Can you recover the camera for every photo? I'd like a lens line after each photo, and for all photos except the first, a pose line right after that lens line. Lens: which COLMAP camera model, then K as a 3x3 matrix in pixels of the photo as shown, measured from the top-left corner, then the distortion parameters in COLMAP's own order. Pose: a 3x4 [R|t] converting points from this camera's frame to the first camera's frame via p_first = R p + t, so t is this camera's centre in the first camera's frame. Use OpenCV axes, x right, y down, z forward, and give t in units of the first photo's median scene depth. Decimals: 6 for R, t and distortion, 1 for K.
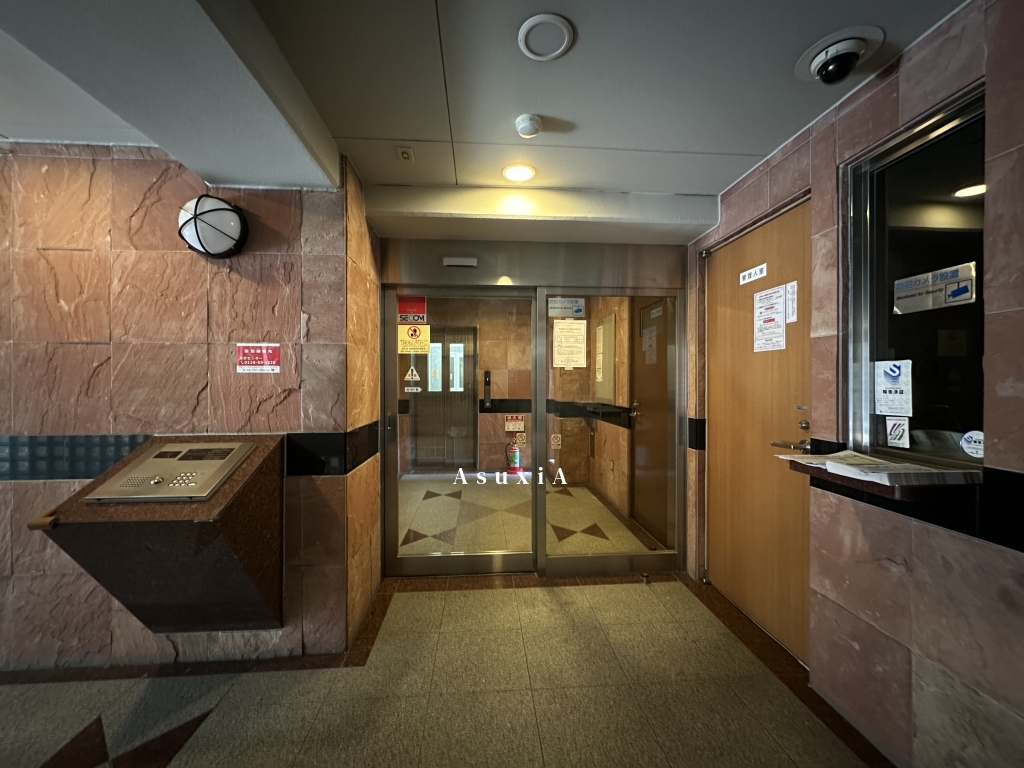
lens RADIAL K [[408.8, 0, 509.2], [0, 408.8, 383.9], [0, 0, 1]] dist [-0.002394, 0.000307]
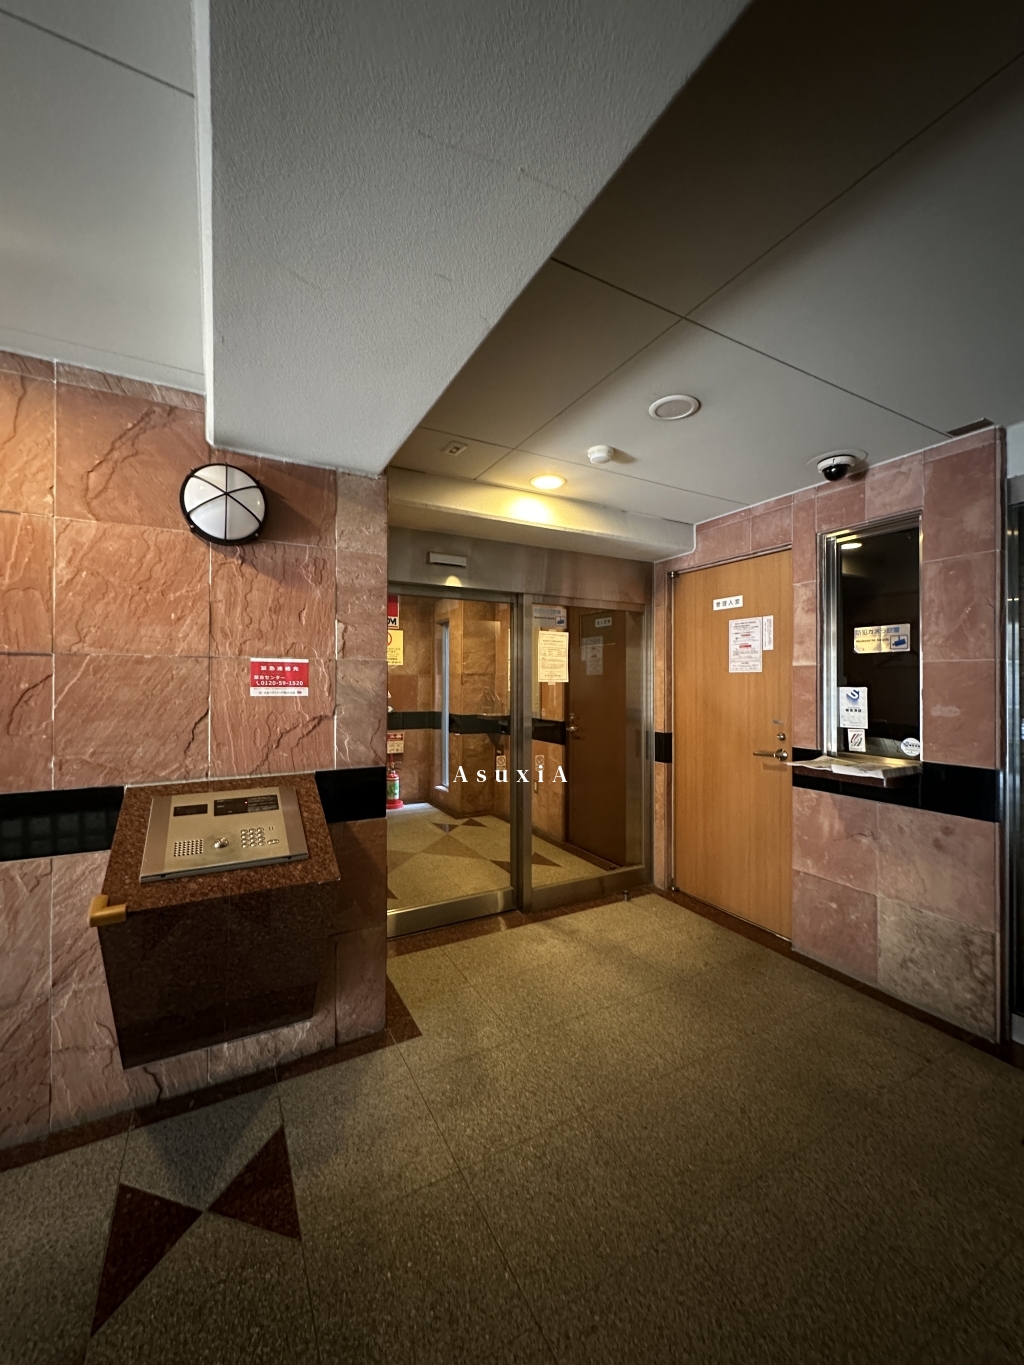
lens RADIAL K [[544.9, 0, 514.0], [0, 544.9, 680.4], [0, 0, 1]] dist [-0.002394, 0.000307]
pose [[0.909538, 0.004352, 0.415599, -0.649904], [-0.000964, 0.999965, -0.008362, -0.049885], [-0.415620, 0.007205, 0.909510, -0.132409]]
